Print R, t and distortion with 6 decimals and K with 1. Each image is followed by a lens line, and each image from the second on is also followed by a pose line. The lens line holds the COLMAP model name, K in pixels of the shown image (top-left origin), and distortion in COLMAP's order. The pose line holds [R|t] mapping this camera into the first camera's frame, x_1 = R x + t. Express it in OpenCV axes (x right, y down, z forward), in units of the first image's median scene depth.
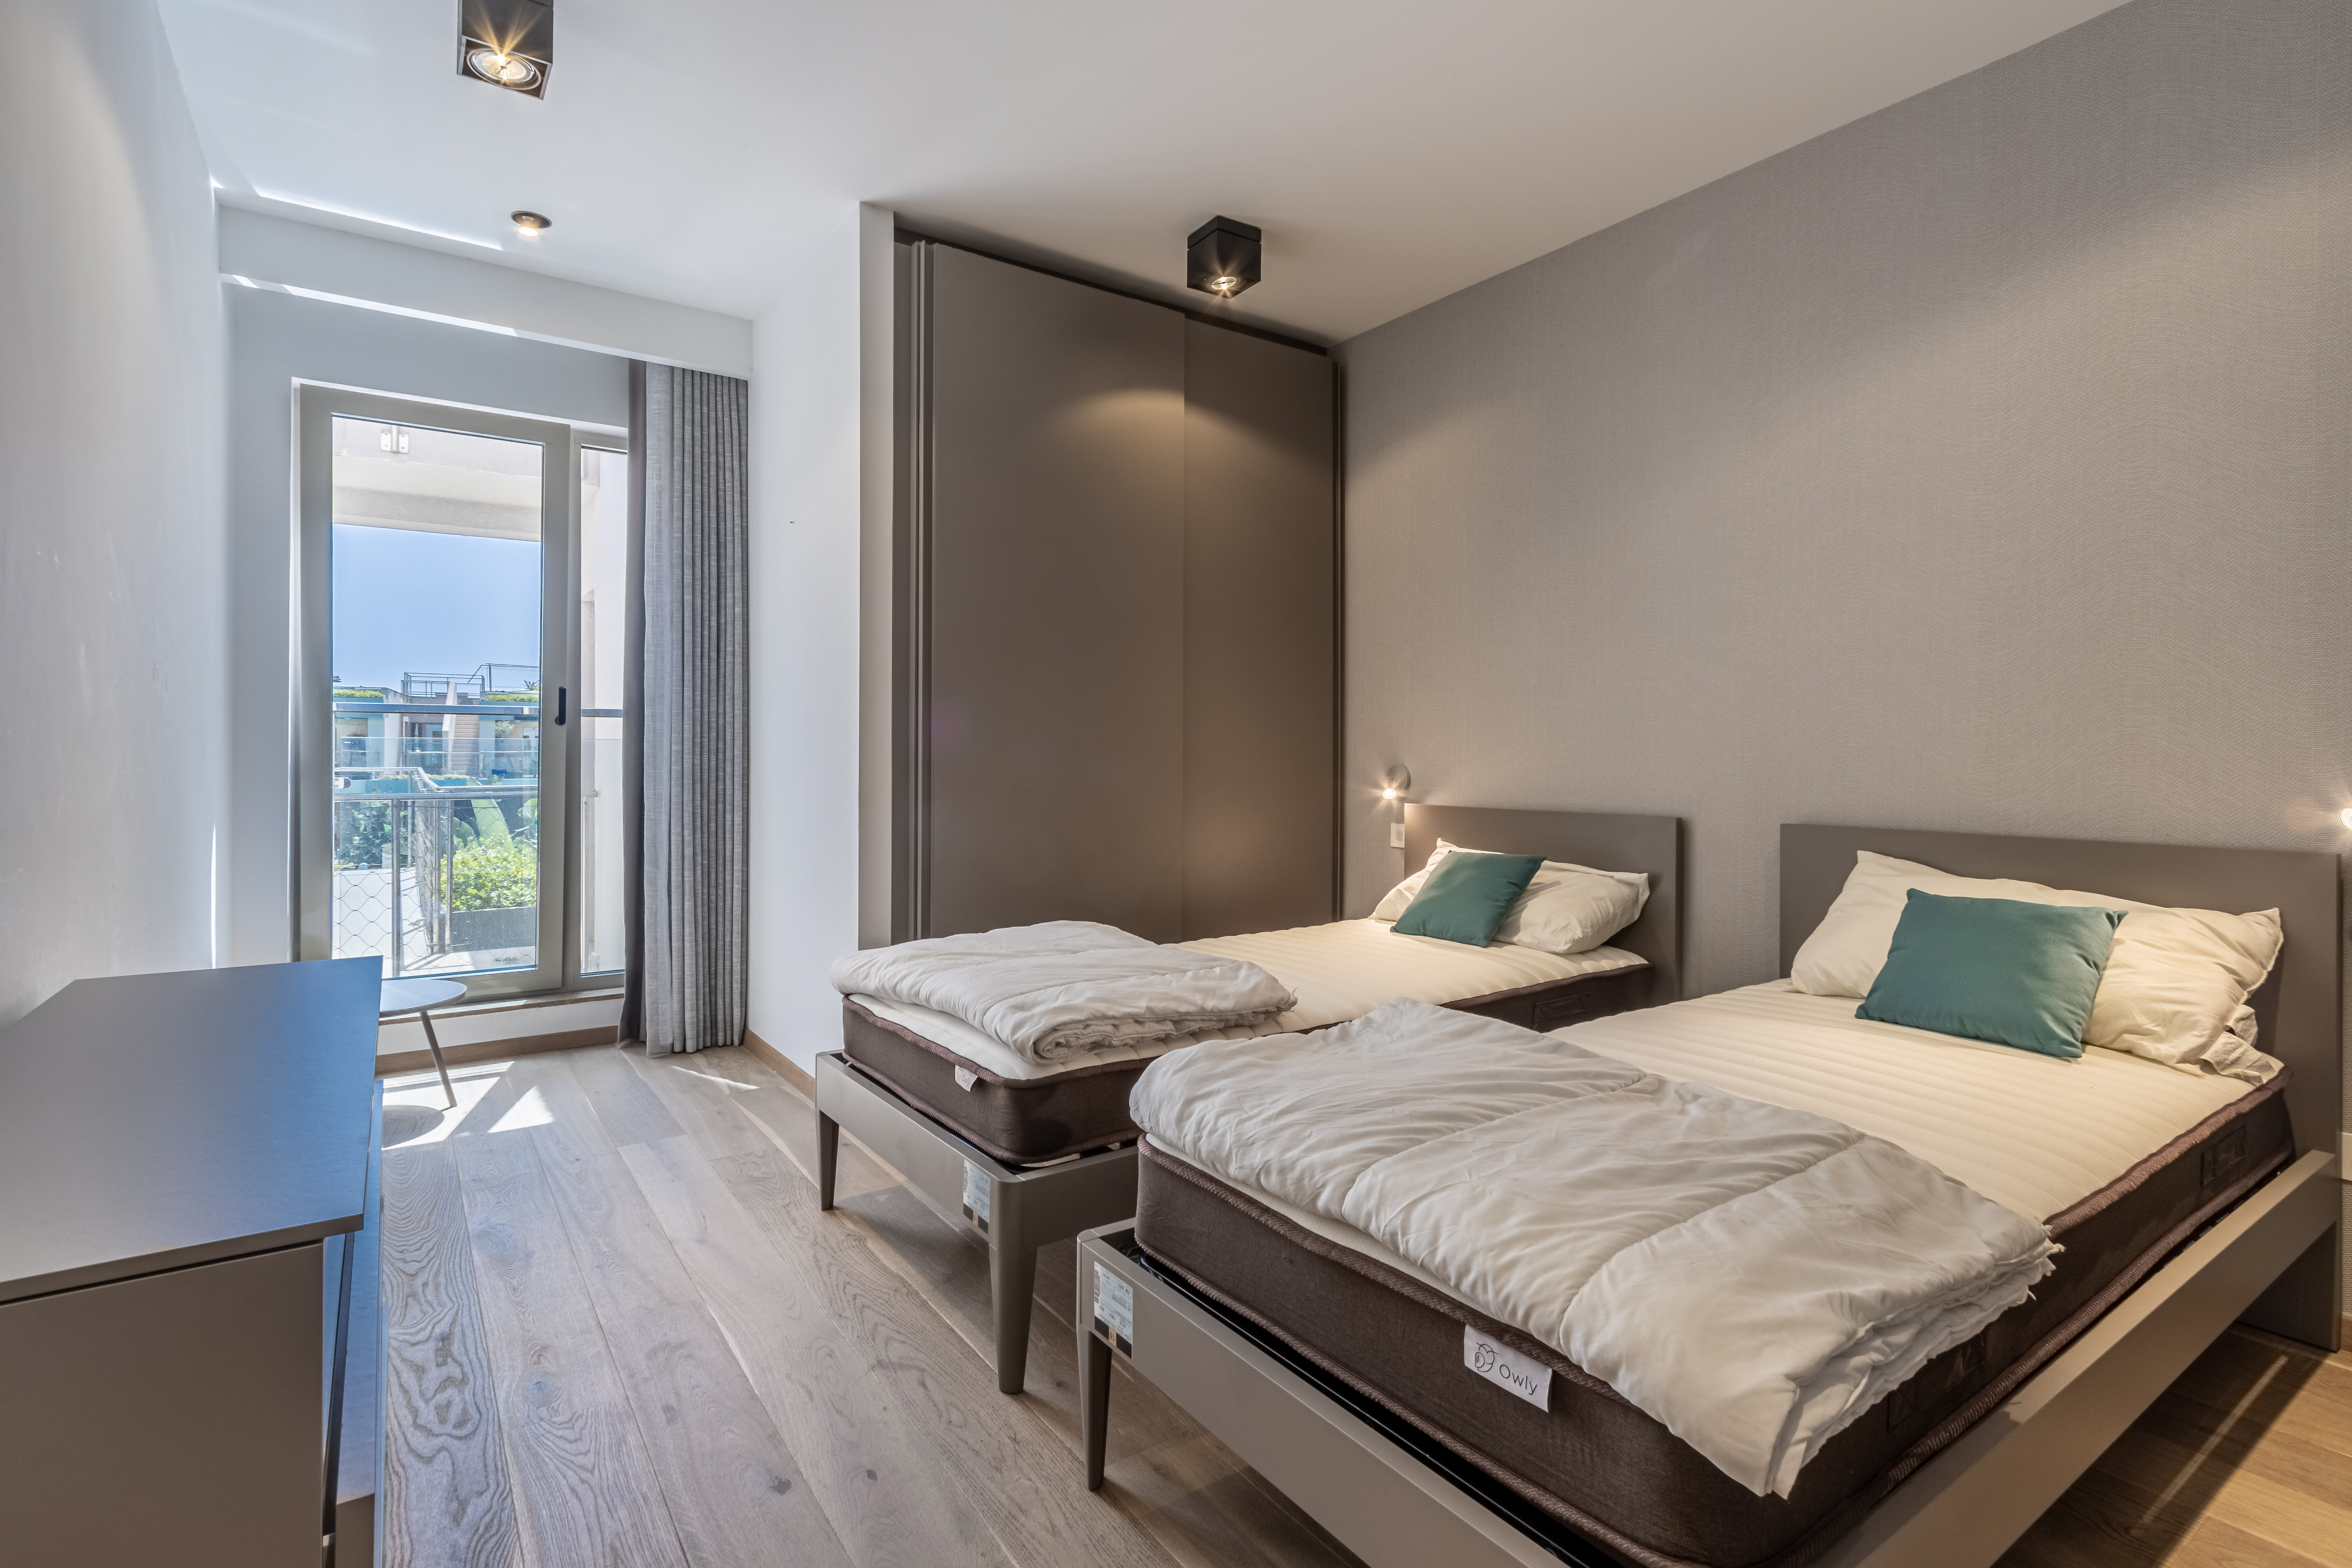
lens RADIAL K [[1097.2, 0, 1142.7], [0, 1097.2, 751.6], [0, 0, 1]] dist [-0.000315, -0.019764]
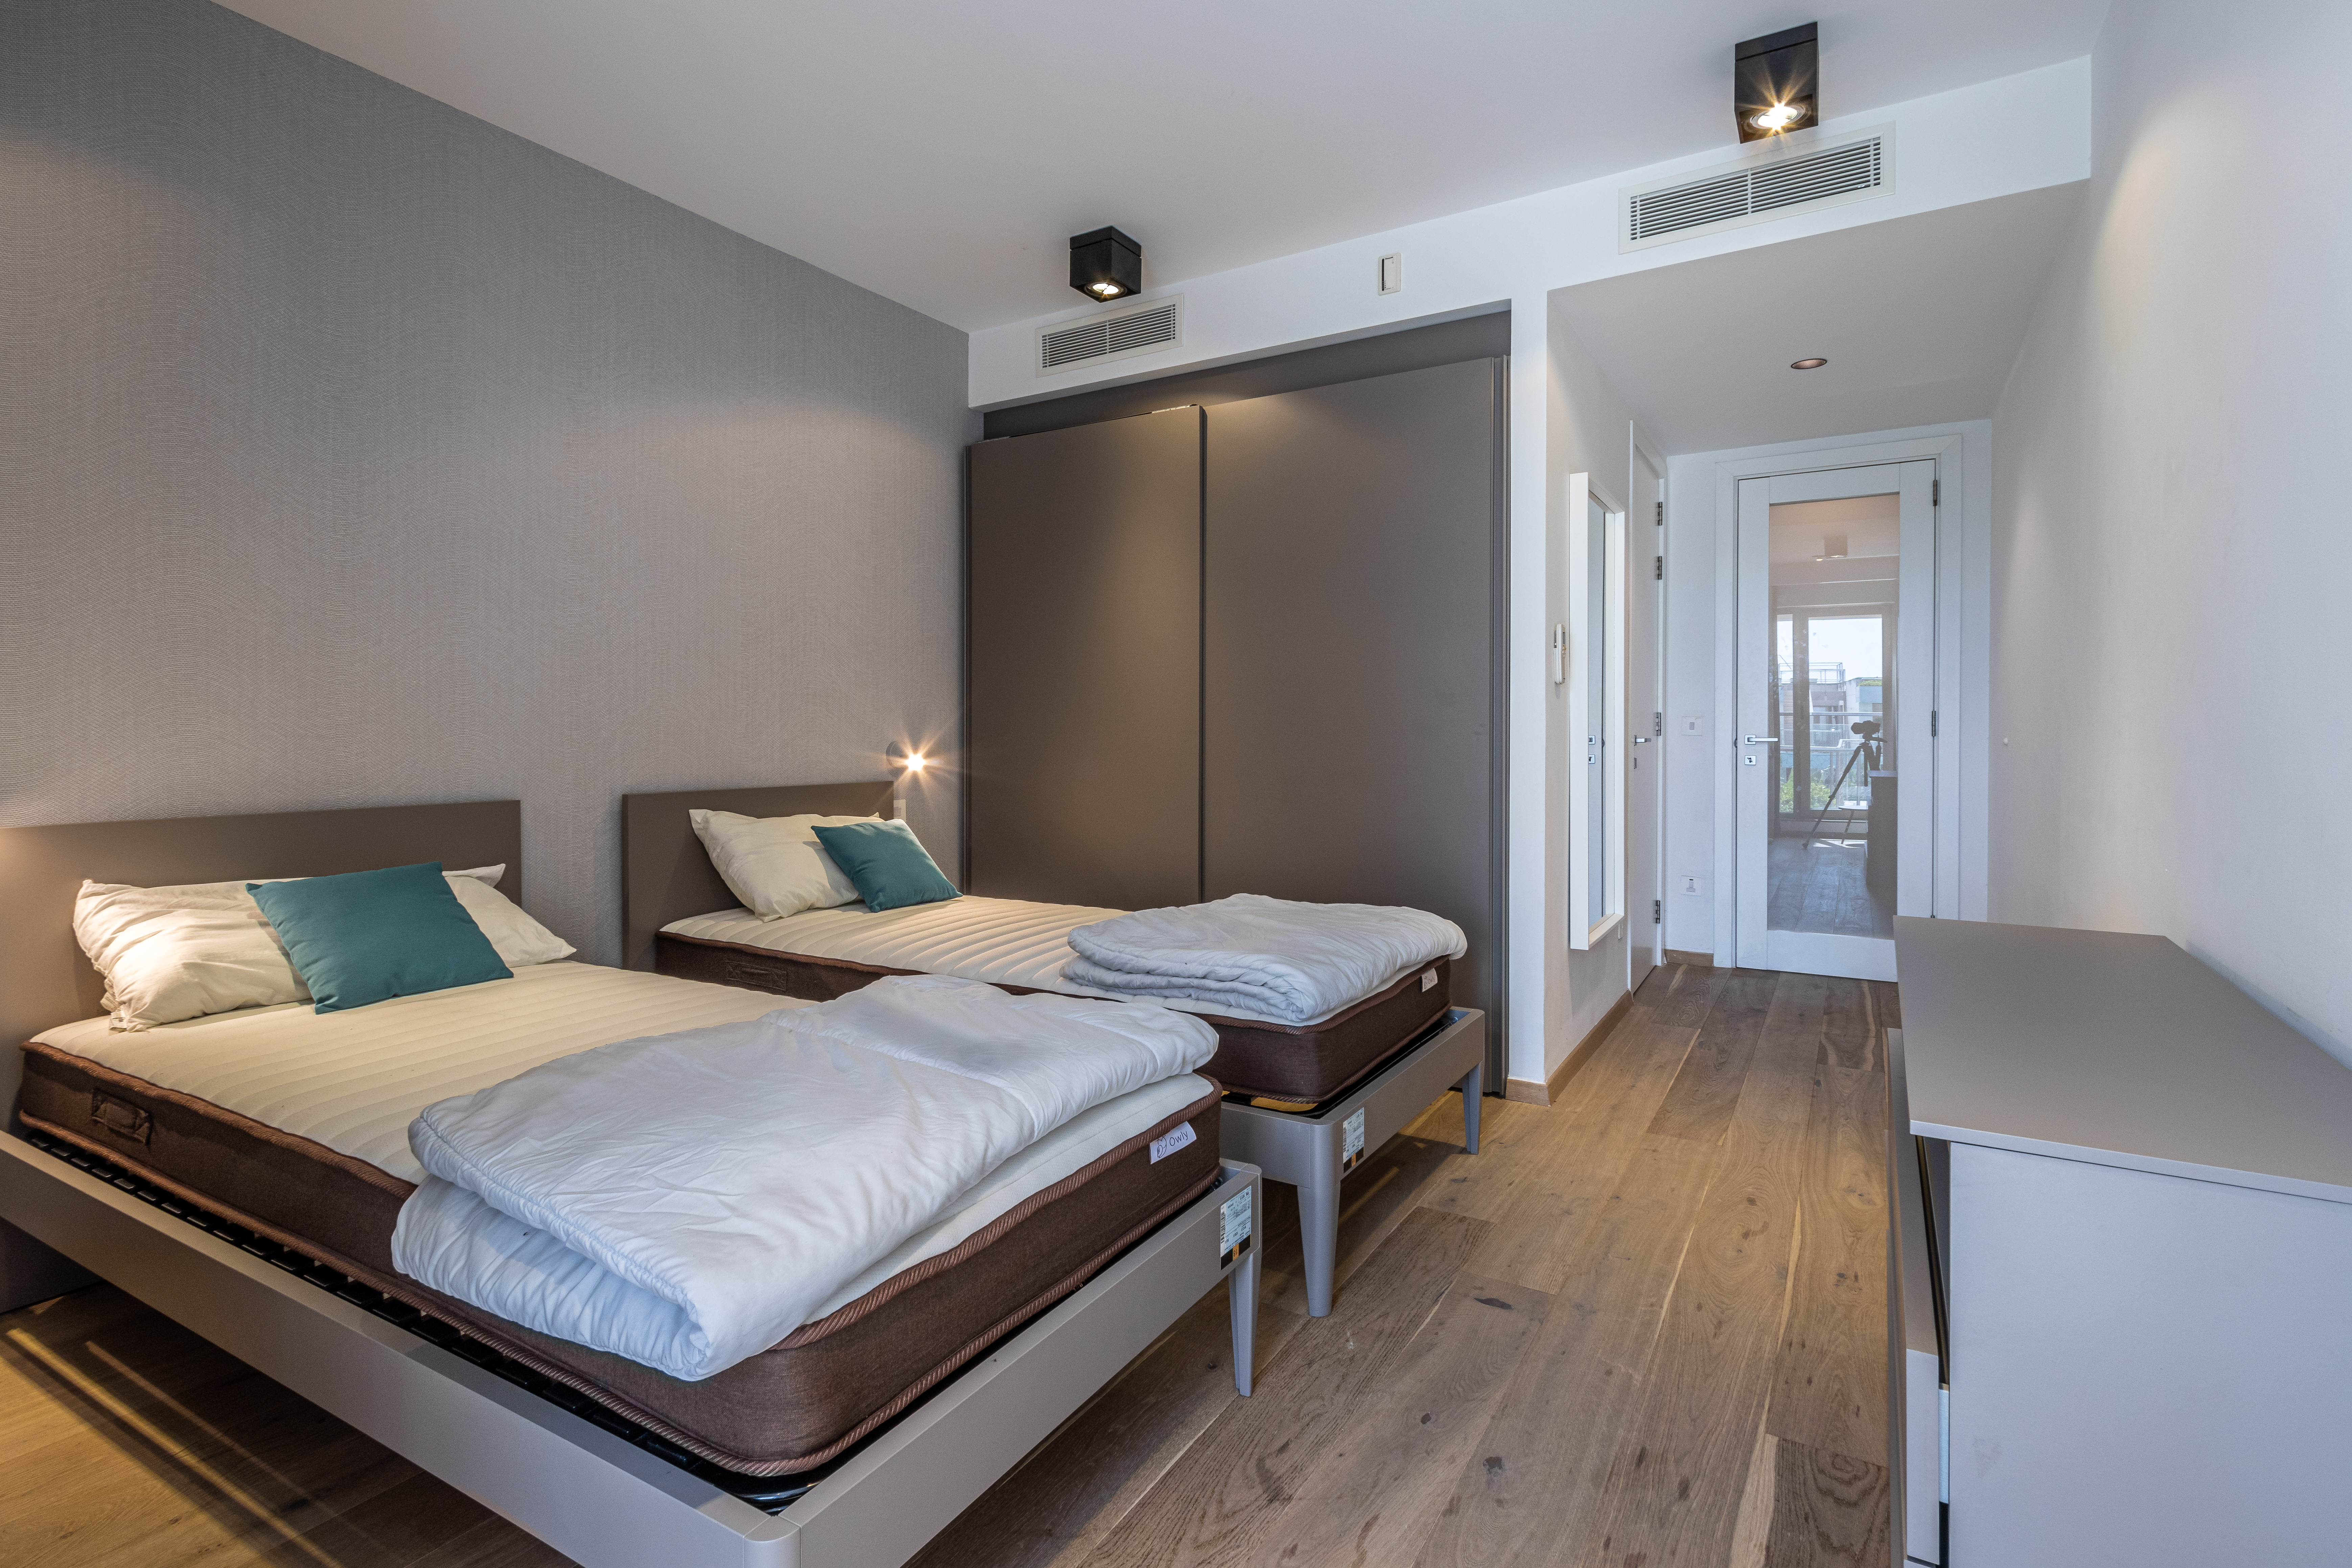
lens RADIAL K [[1097.3, 0, 1142.7], [0, 1097.3, 751.6], [0, 0, 1]] dist [-0.000315, -0.019764]
pose [[-0.385536, -0.019291, 0.922491, -0.933202], [-0.001987, 0.999796, 0.020078, -0.001352], [-0.922691, 0.005907, -0.385496, 1.400625]]
